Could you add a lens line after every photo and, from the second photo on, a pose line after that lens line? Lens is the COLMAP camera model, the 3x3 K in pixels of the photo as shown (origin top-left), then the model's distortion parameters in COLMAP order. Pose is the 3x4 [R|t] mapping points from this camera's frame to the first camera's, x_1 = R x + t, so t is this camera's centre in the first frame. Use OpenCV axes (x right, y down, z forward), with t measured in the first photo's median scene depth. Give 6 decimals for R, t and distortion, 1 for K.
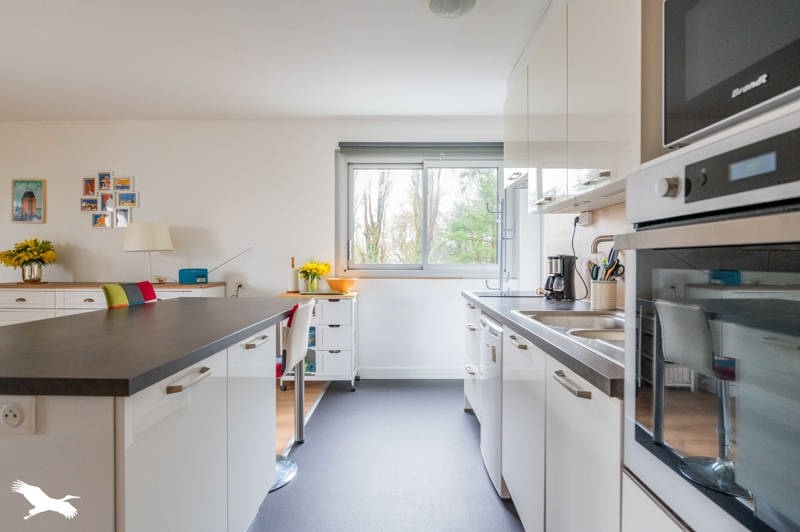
lens RADIAL K [[405.0, 0, 400.3], [0, 405.0, 268.1], [0, 0, 1]] dist [-0.013941, -0.000670]
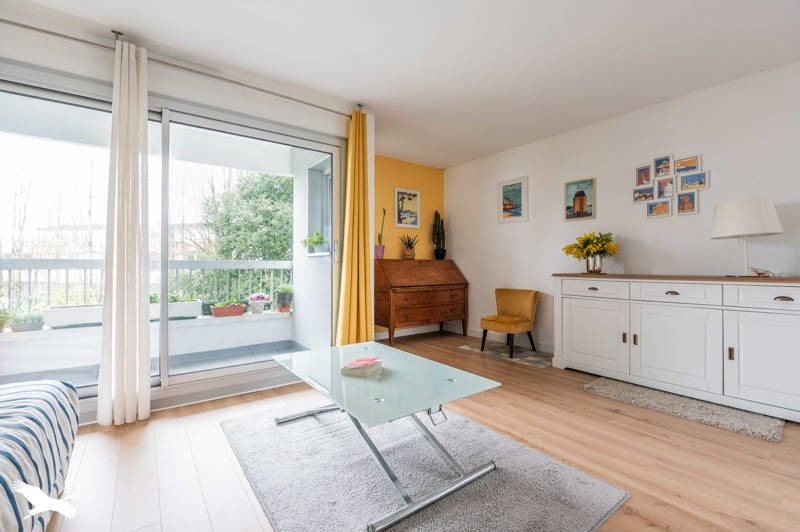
lens RADIAL K [[351.5, 0, 404.2], [0, 351.5, 266.1], [0, 0, 1]] dist [-0.002425, -0.000466]
pose [[0.604895, -0.002152, -0.796303, -0.454225], [-0.011132, 0.999876, -0.011159, 0.031243], [0.796228, 0.015614, 0.604795, 0.031942]]
